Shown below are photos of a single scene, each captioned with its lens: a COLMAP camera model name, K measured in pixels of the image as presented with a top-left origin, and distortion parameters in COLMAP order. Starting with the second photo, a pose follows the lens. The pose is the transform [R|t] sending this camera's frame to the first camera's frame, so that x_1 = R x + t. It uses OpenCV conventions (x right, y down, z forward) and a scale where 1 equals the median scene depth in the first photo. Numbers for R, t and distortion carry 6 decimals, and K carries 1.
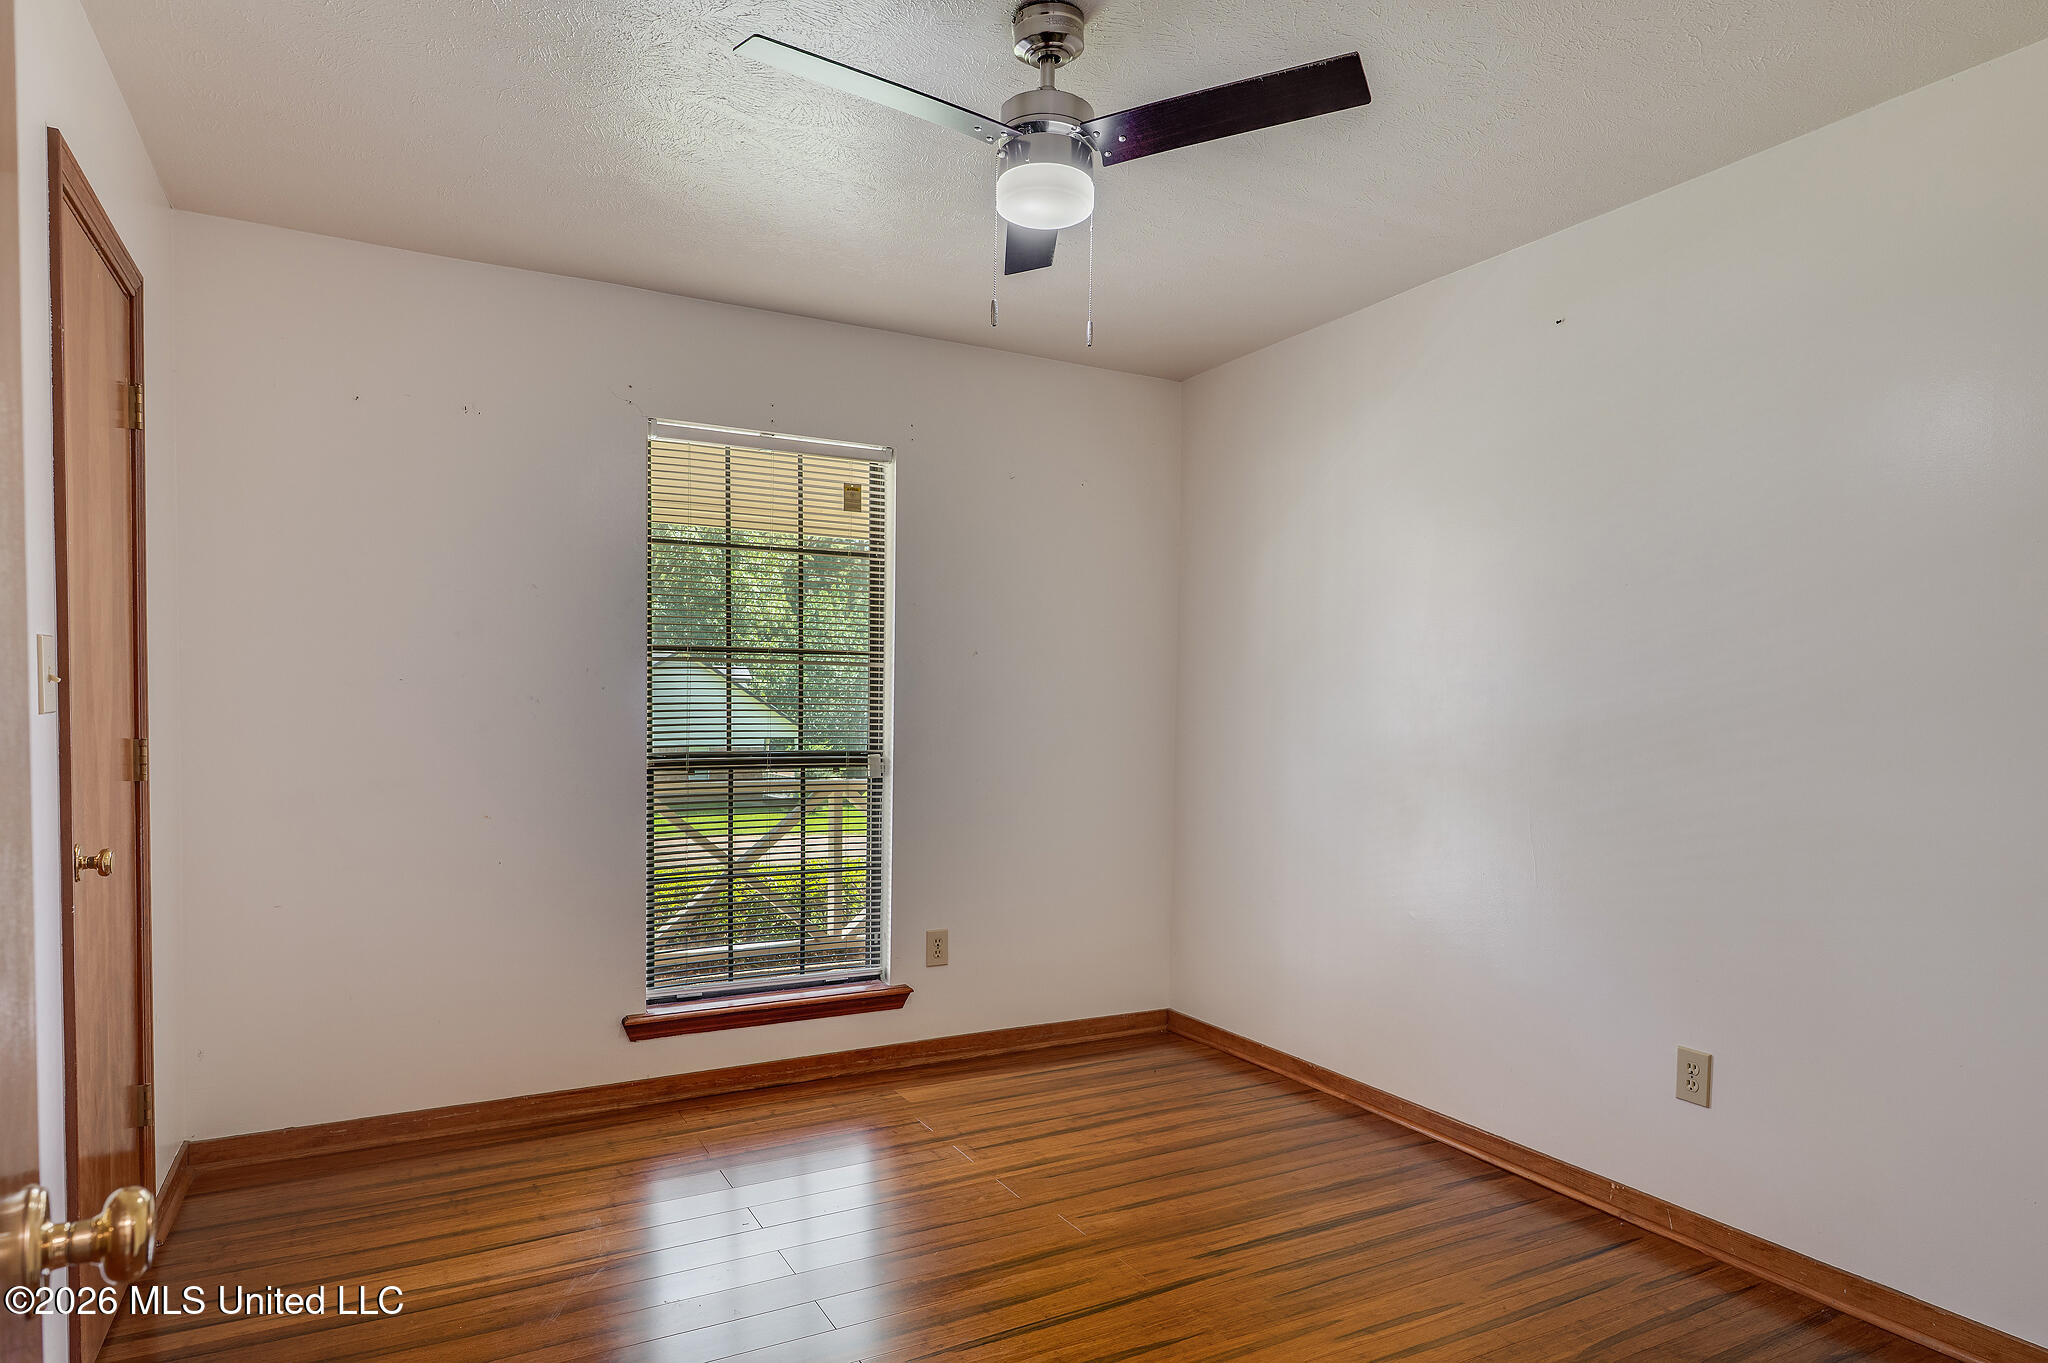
lens RADIAL K [[1171.6, 0, 1020.2], [0, 1171.6, 731.0], [0, 0, 1]] dist [0.002447, -0.000470]
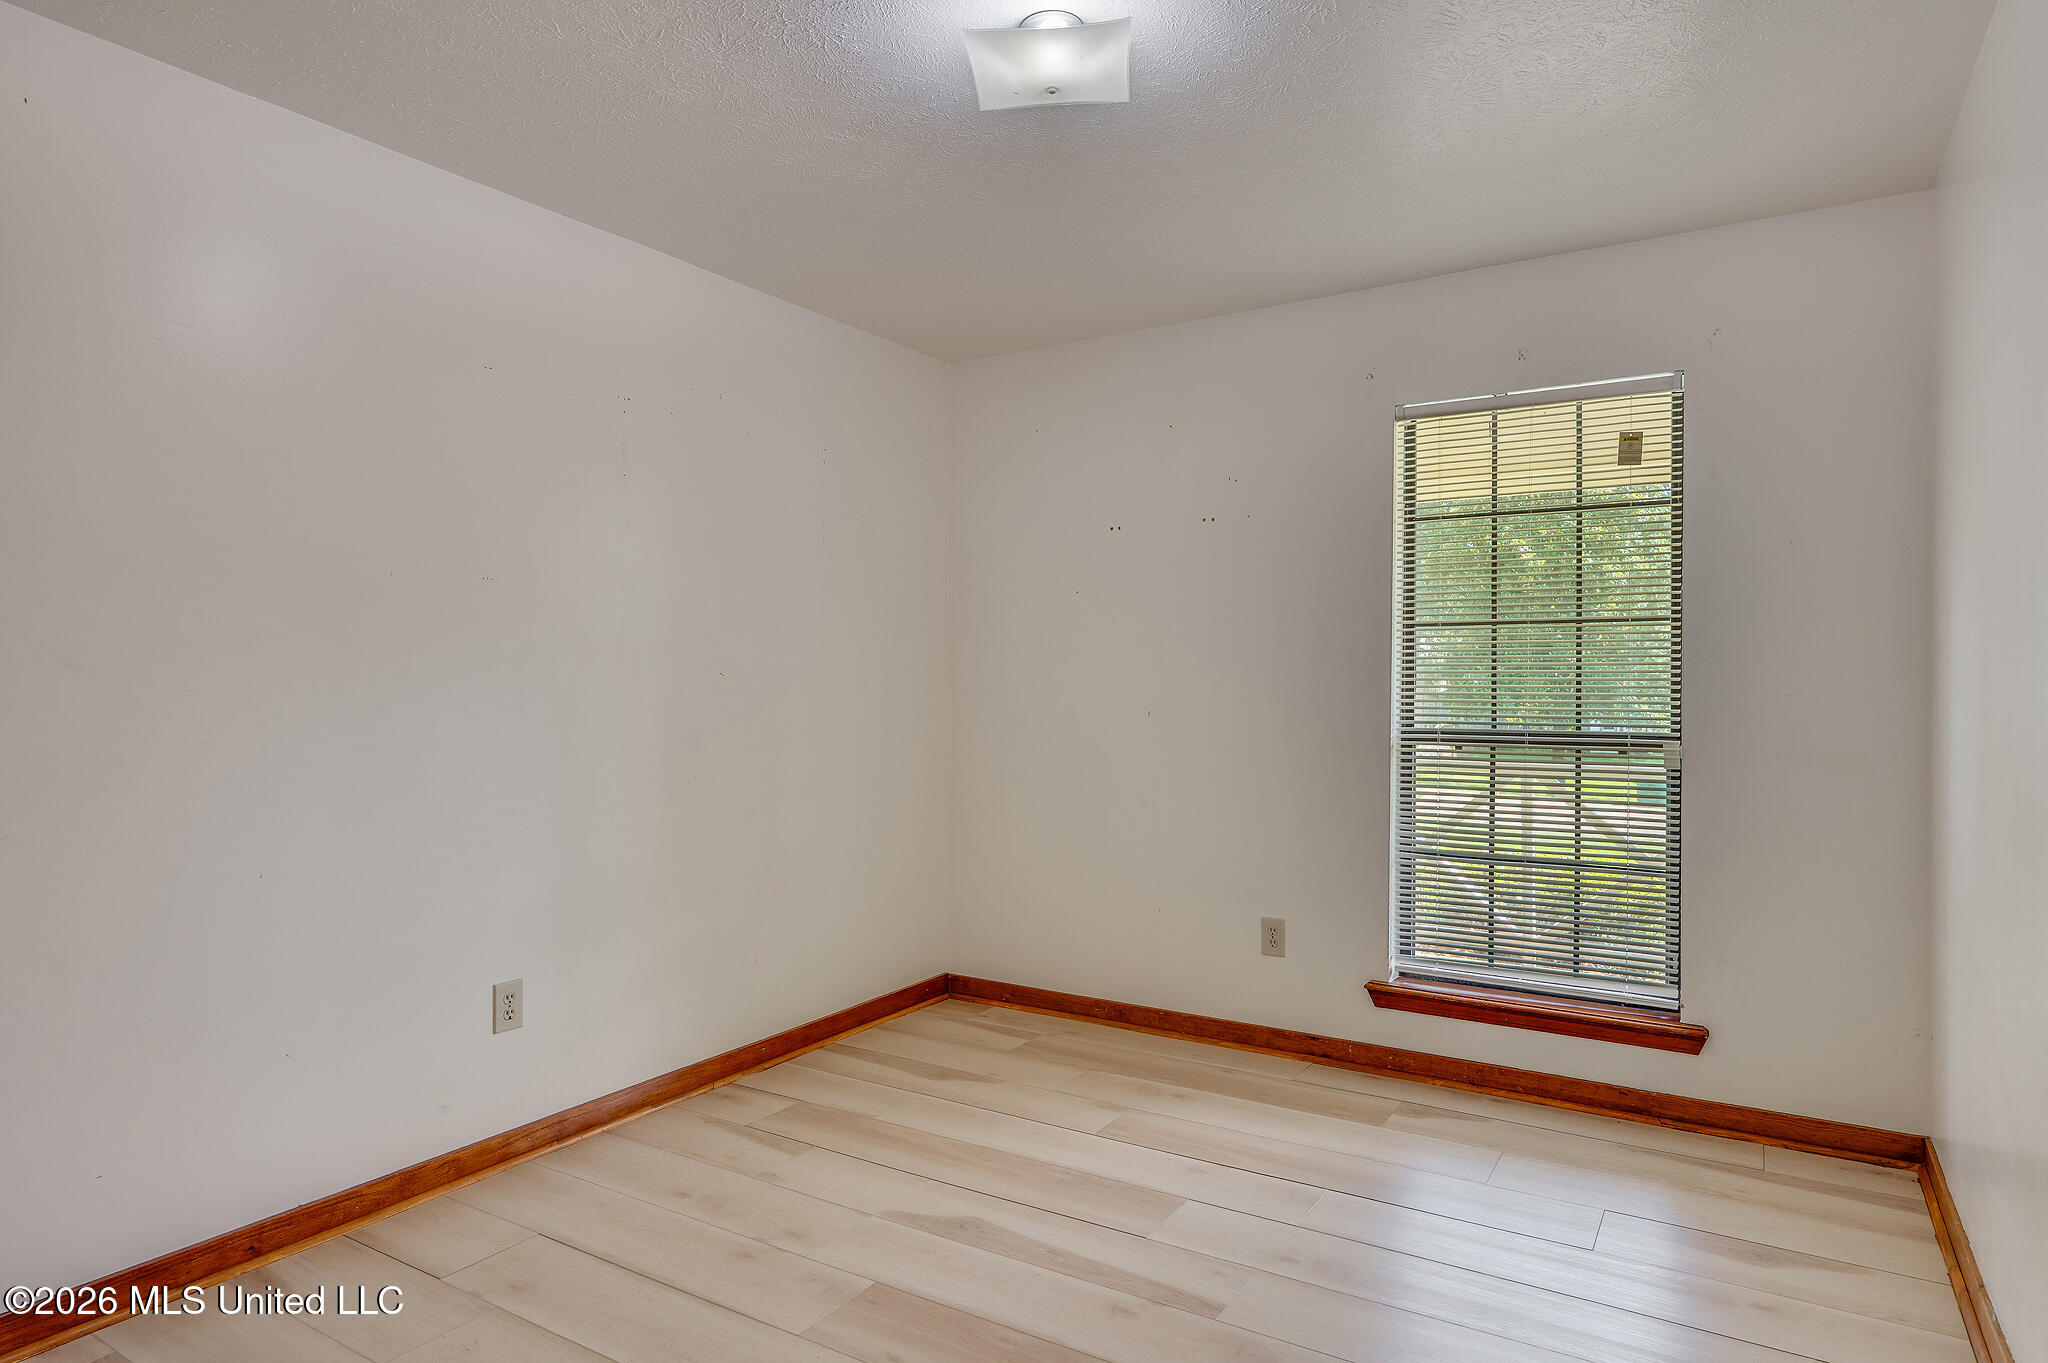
lens RADIAL K [[1171.6, 0, 1028.3], [0, 1171.6, 682.3], [0, 0, 1]] dist [0.002447, -0.000470]
pose [[0.506010, -0.005270, -0.862511, 0.371643], [-0.013427, 0.999812, -0.013987, -0.002635], [0.862423, 0.018658, 0.505844, 0.187107]]
